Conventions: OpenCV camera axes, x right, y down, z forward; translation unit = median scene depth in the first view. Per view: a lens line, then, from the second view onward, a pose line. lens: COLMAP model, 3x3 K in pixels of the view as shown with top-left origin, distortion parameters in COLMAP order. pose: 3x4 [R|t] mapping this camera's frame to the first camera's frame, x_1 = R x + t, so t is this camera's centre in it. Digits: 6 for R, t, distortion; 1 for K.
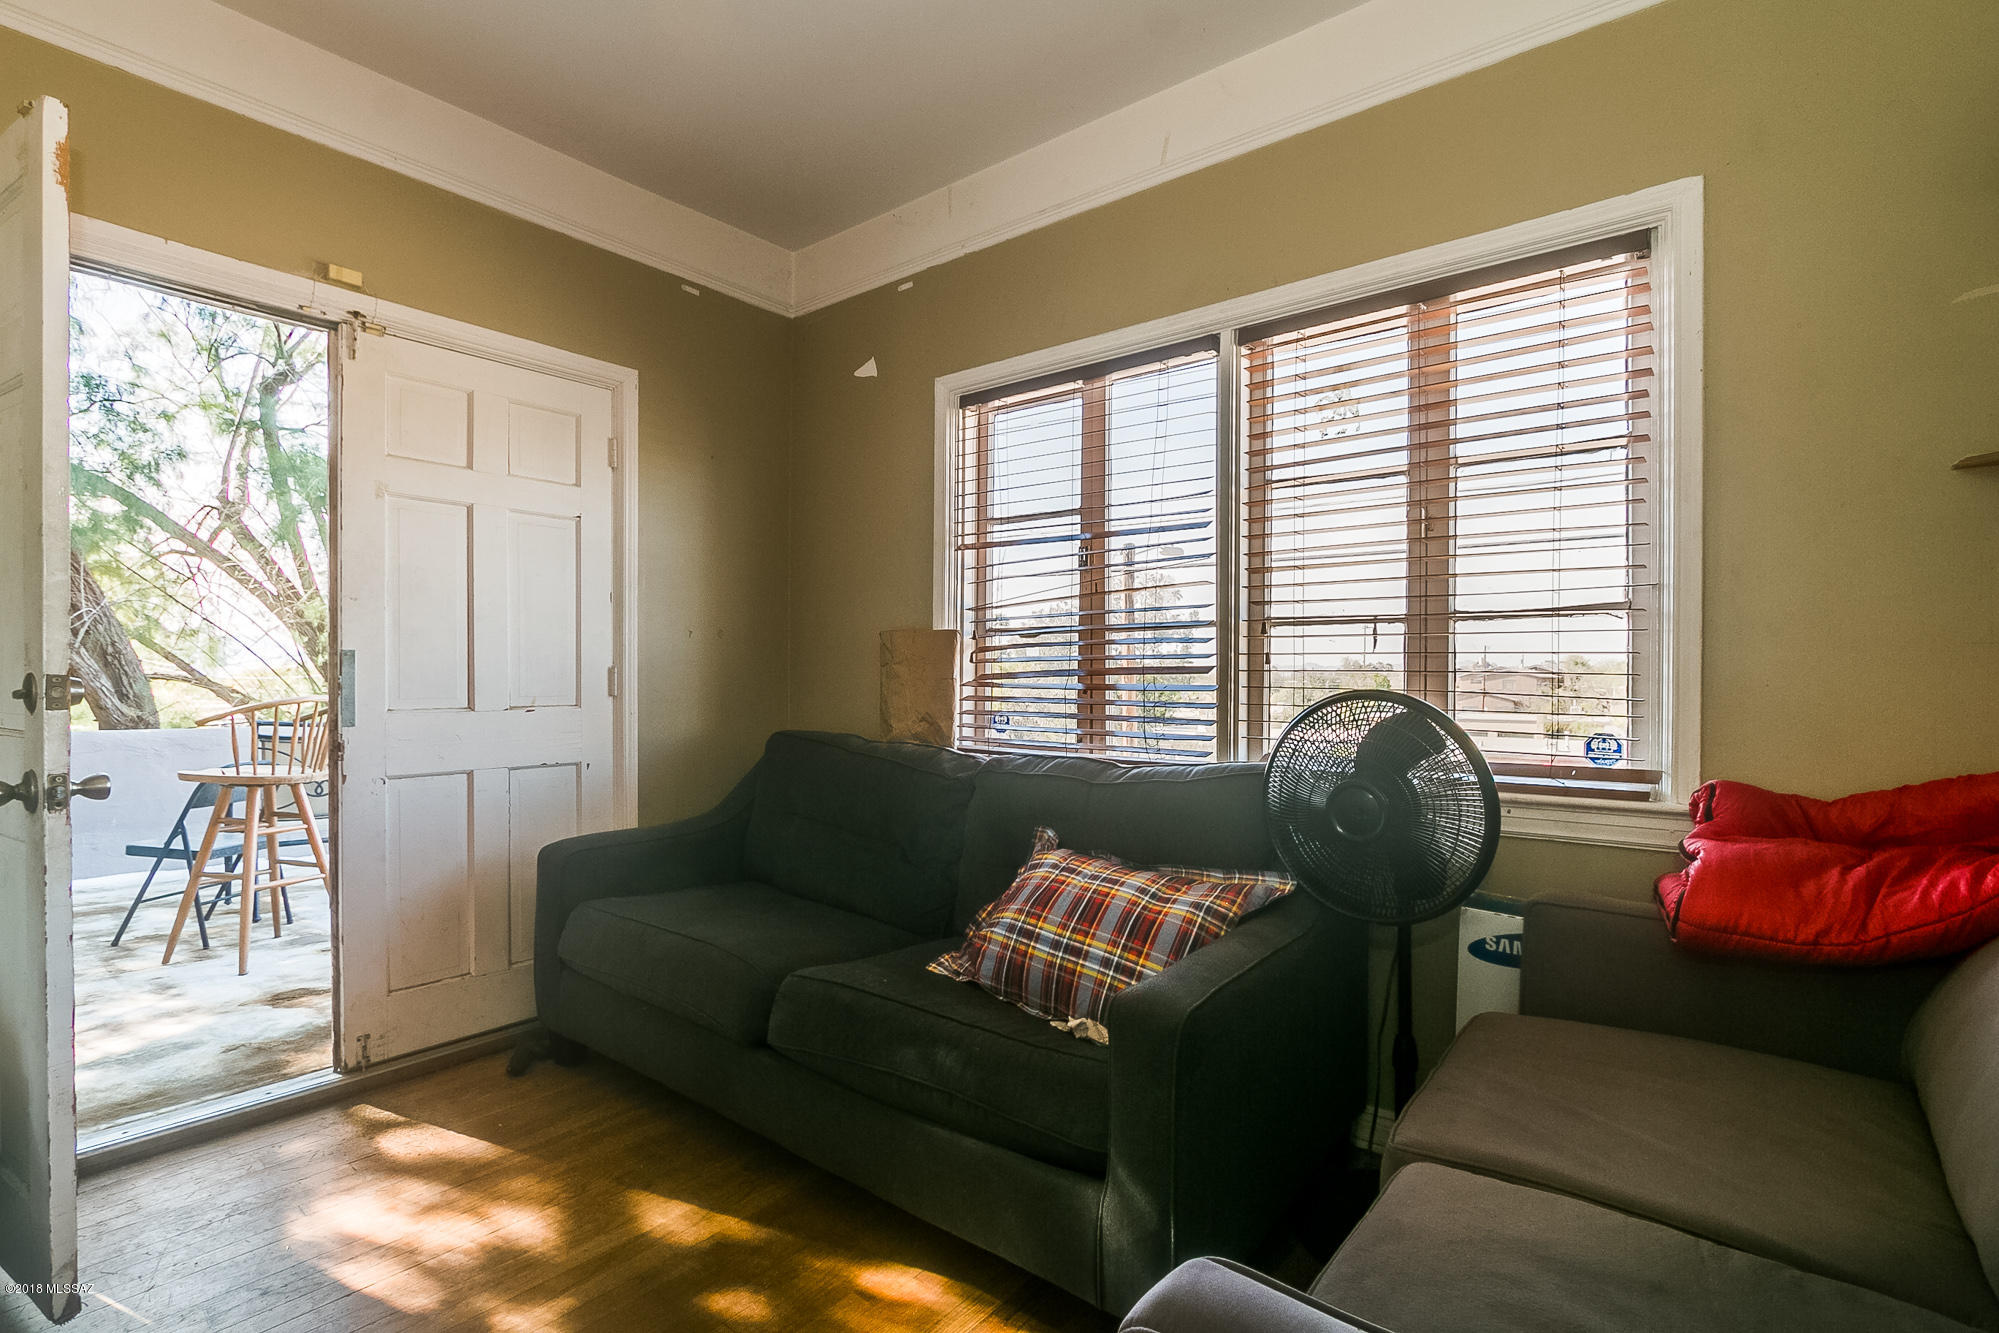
lens RADIAL K [[925.3, 0, 994.8], [0, 925.3, 679.1], [0, 0, 1]] dist [-0.020056, 0.000036]
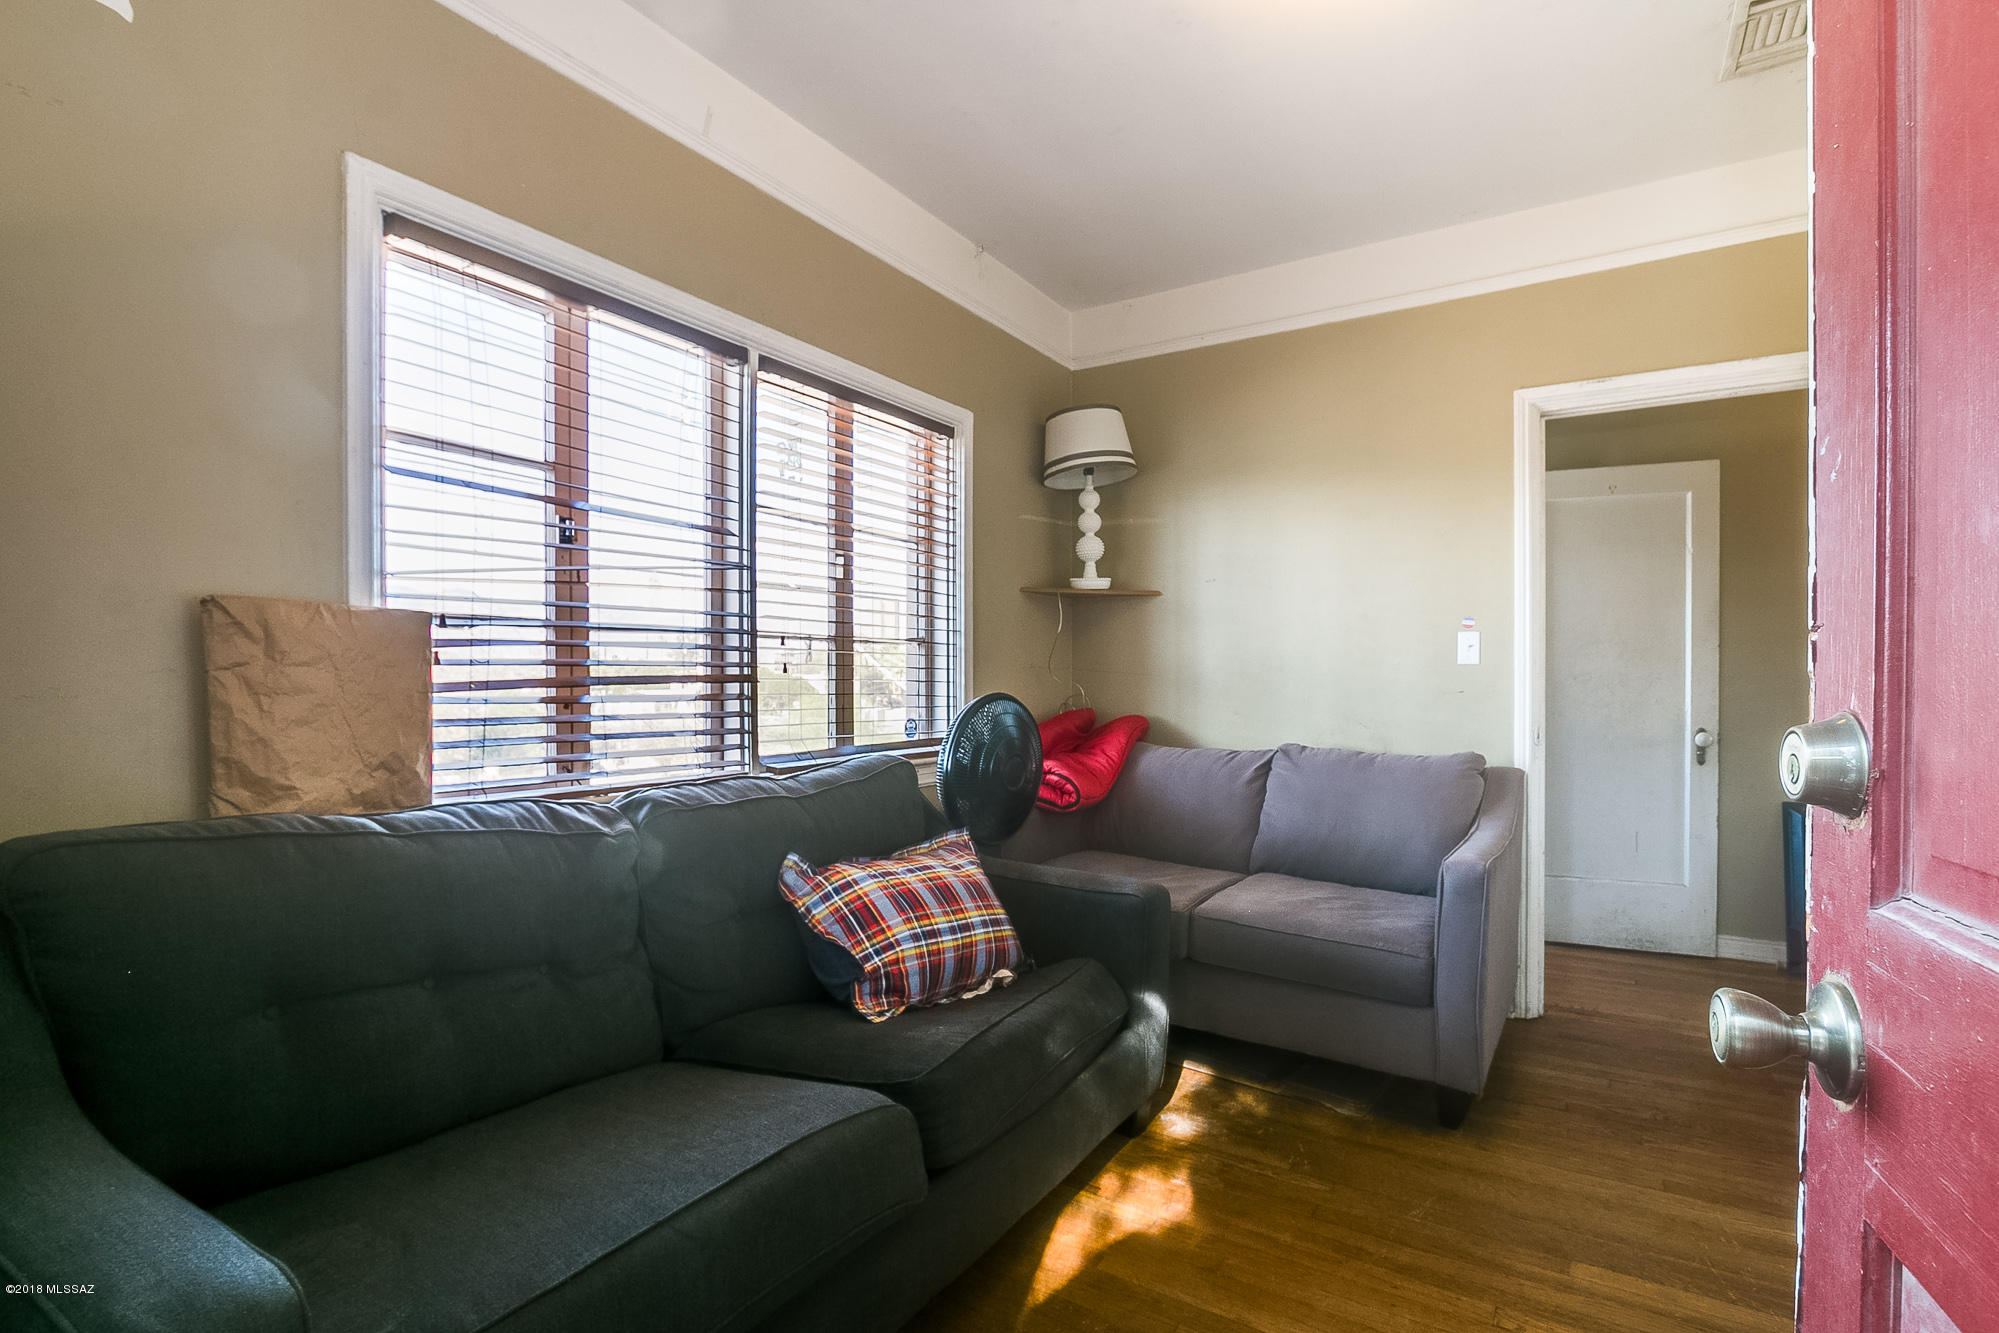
lens RADIAL K [[925.3, 0, 994.8], [0, 925.3, 679.1], [0, 0, 1]] dist [-0.020056, 0.000036]
pose [[-0.110332, -0.001037, 0.993894, -0.721769], [0.008037, 0.999966, 0.001935, -0.008464], [-0.993862, 0.008202, -0.110320, 0.762330]]
